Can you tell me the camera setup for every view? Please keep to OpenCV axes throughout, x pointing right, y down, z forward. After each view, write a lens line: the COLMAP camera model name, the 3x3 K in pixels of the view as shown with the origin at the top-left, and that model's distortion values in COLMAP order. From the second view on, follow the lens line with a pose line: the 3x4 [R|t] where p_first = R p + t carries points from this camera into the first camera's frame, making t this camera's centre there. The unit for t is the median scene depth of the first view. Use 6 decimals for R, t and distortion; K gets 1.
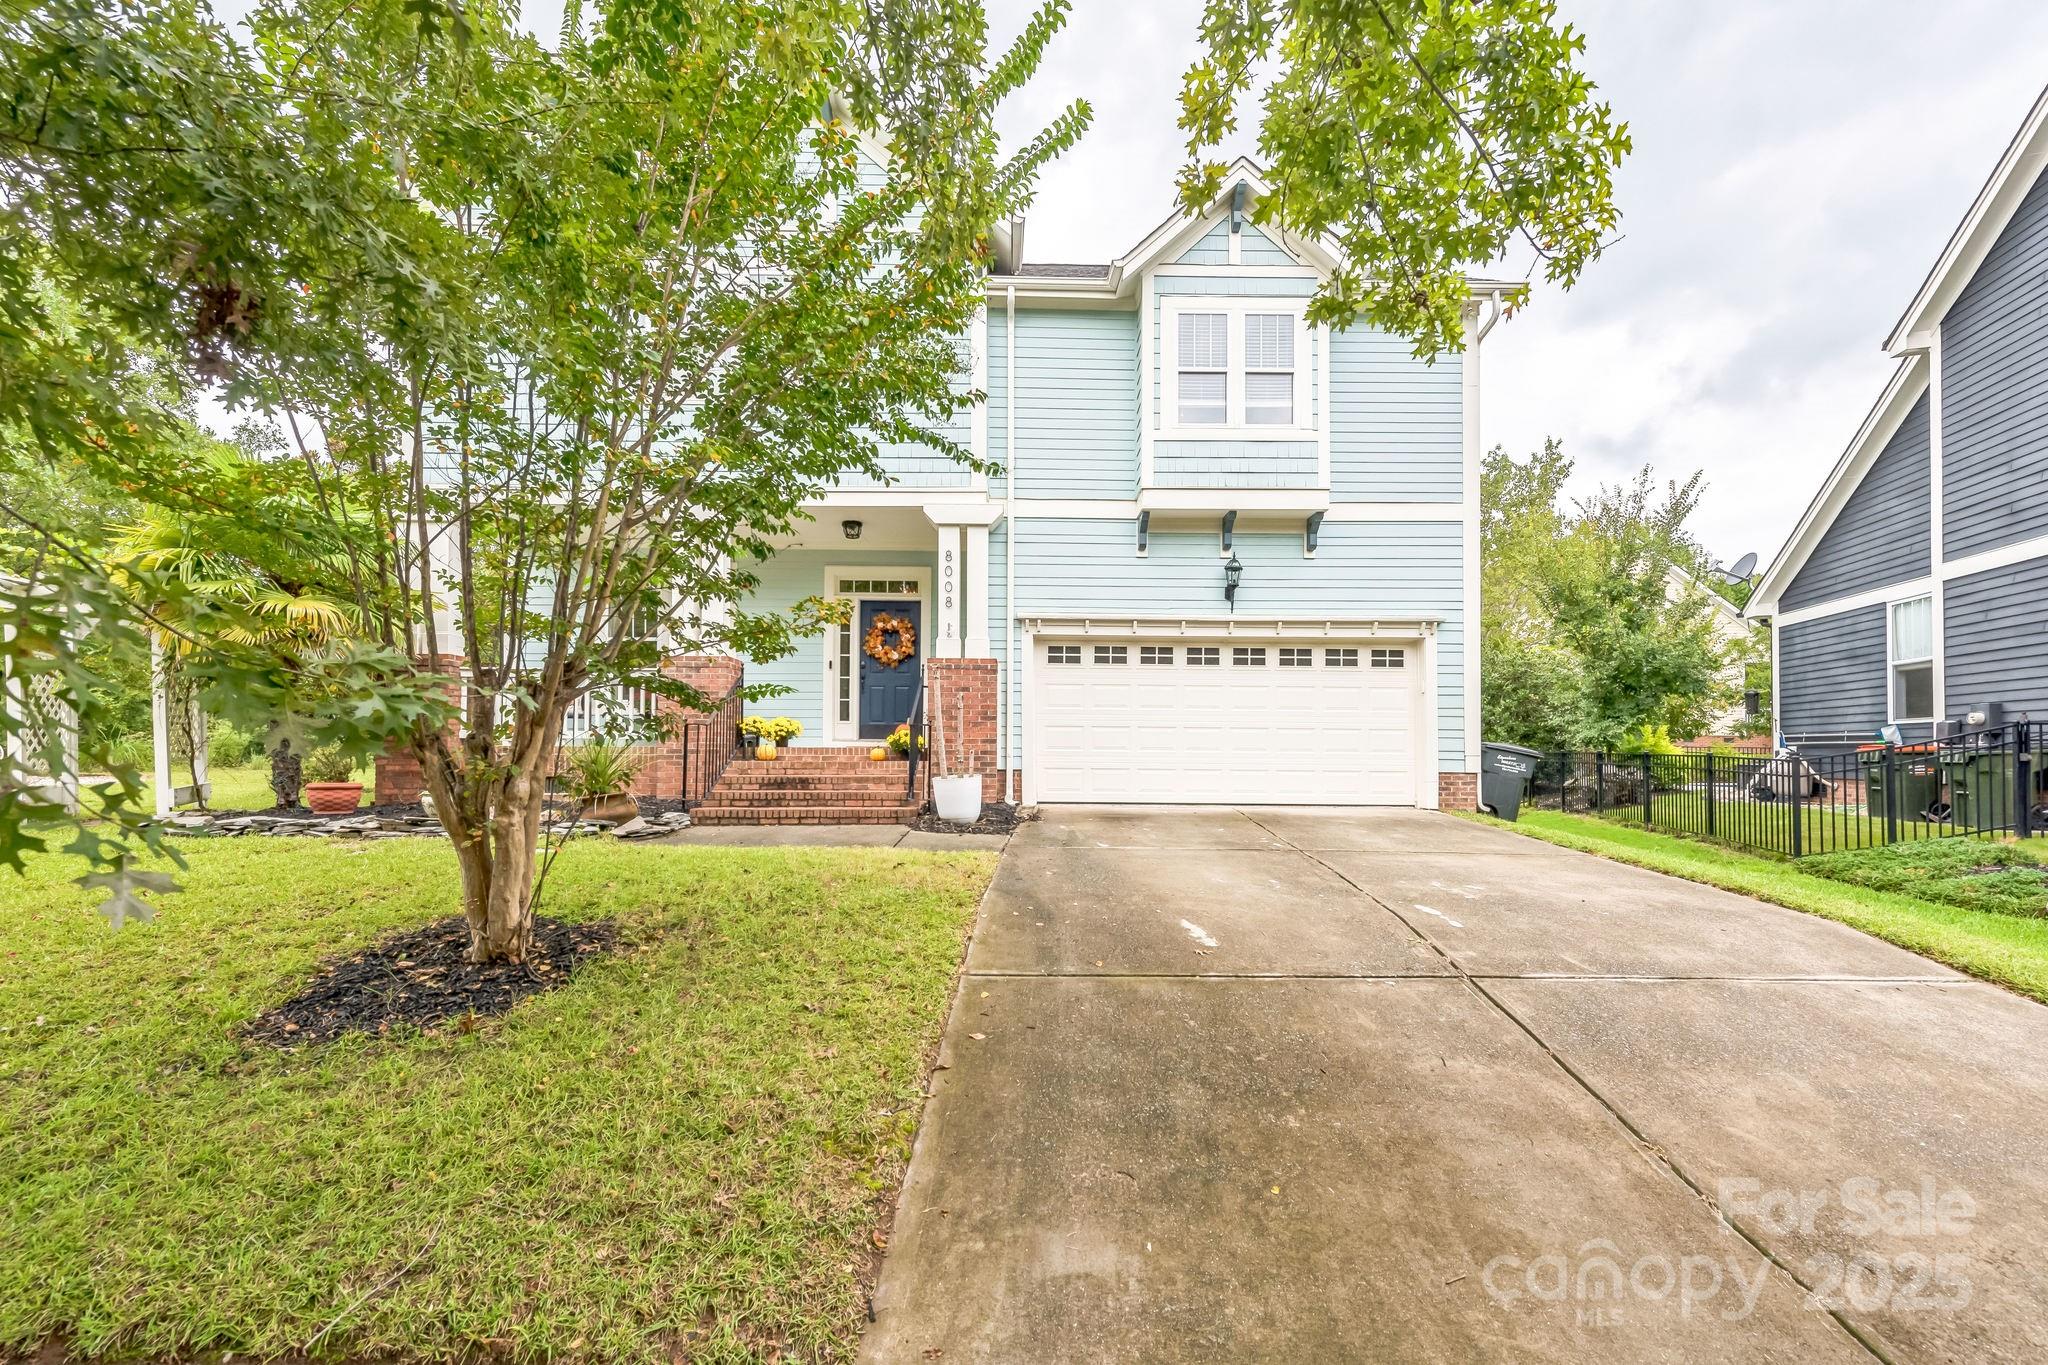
lens RADIAL K [[809.1, 0, 1024.1], [0, 809.1, 684.7], [0, 0, 1]] dist [0.009292, -0.000909]
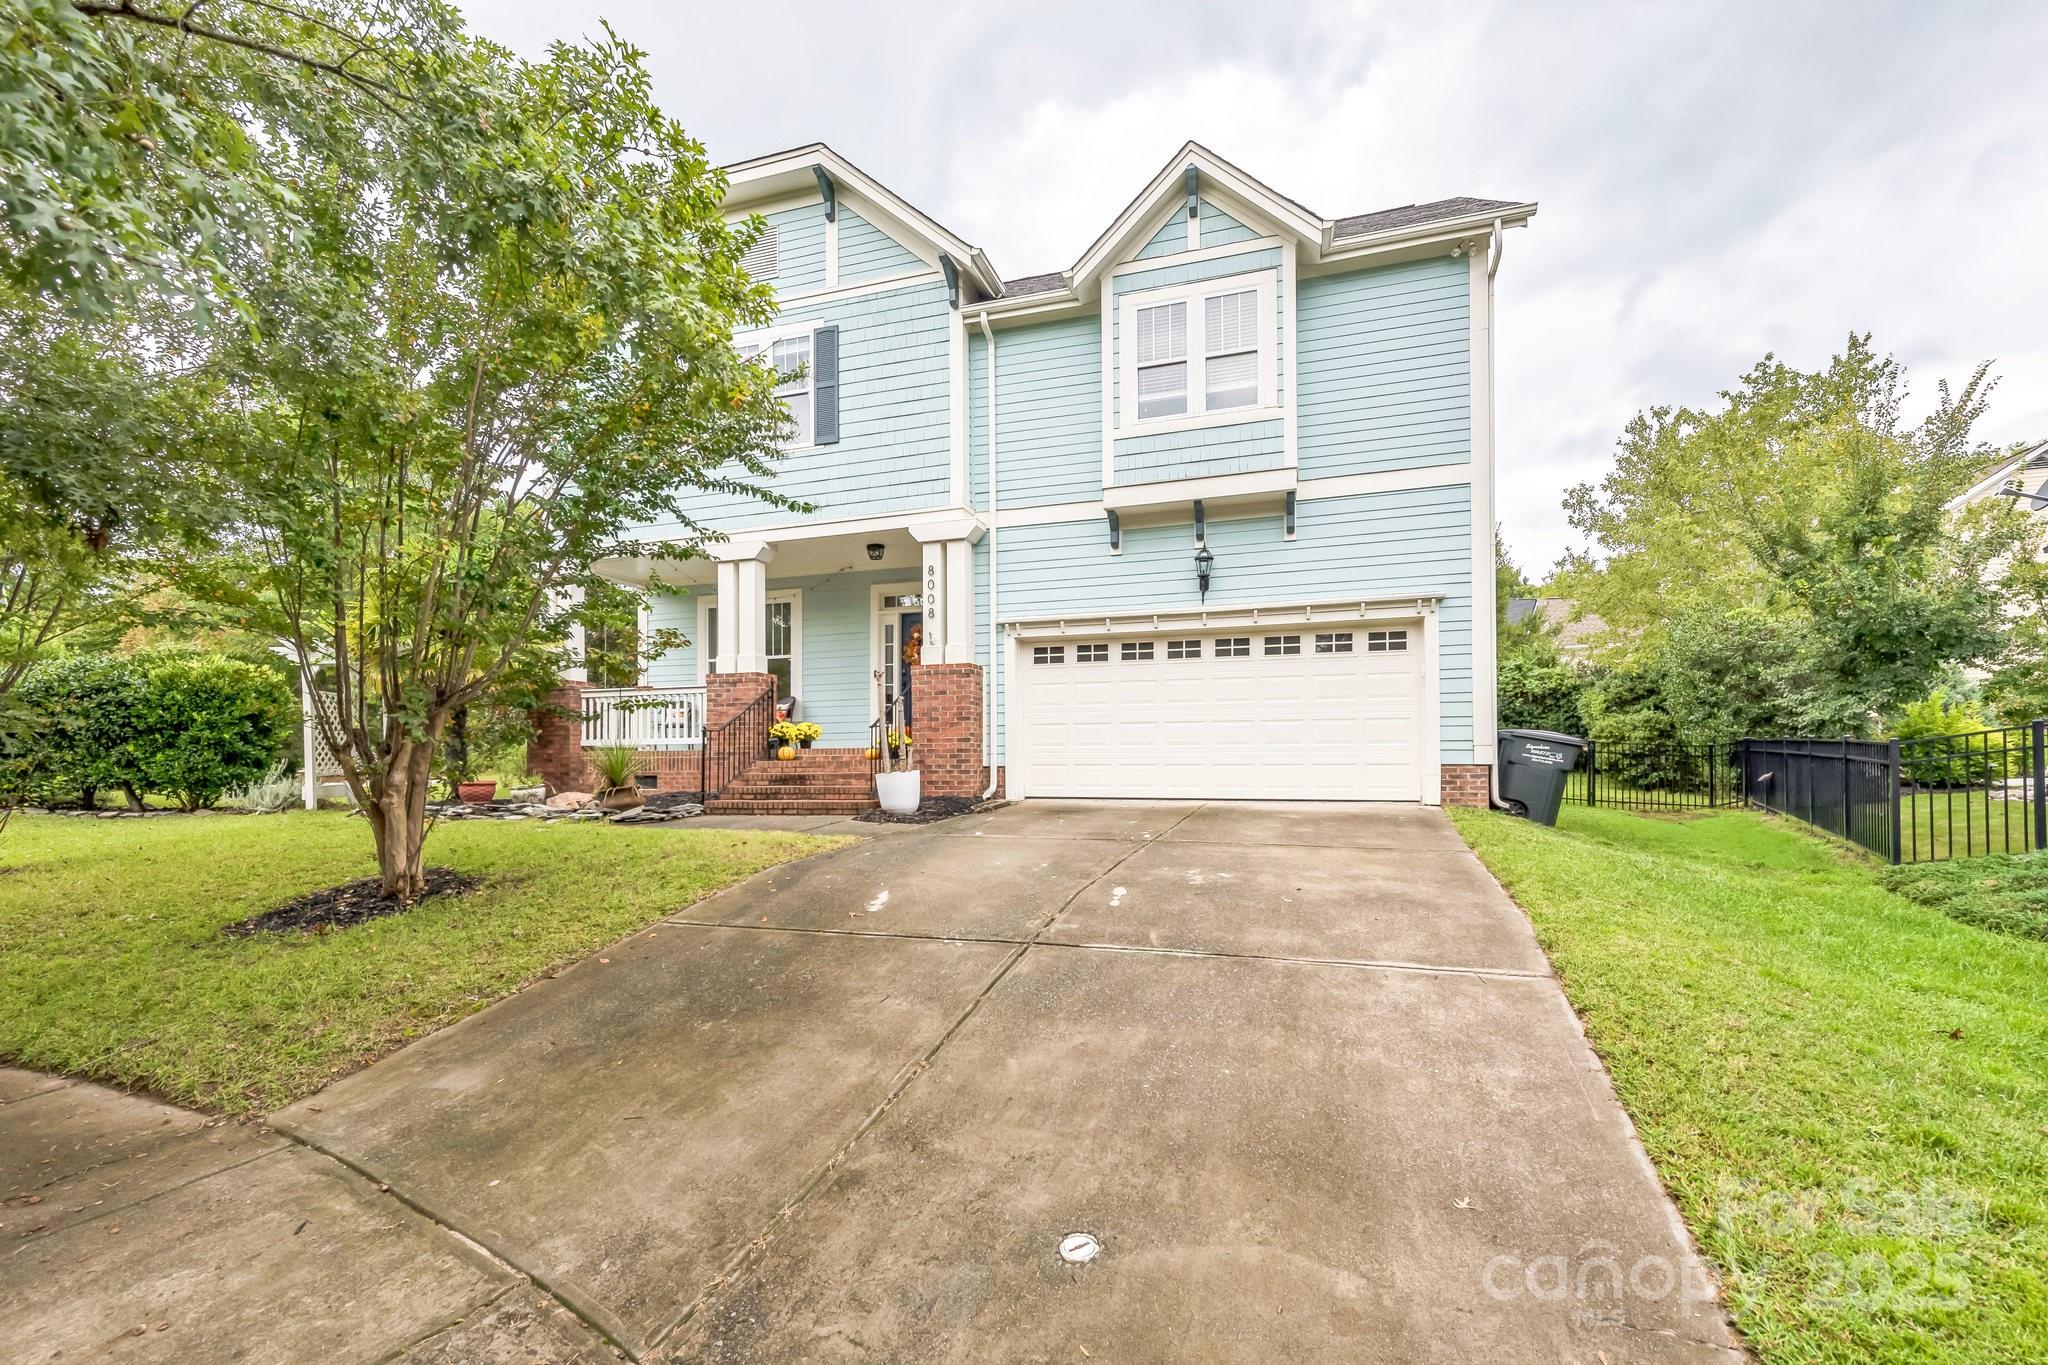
lens RADIAL K [[837.0, 0, 1020.6], [0, 837.0, 684.5], [0, 0, 1]] dist [0.008329, -0.000414]
pose [[0.950113, -0.040827, -0.309224, 0.359160], [0.041100, 0.999139, -0.005631, 0.005351], [0.309188, -0.007359, 0.950973, -0.034709]]
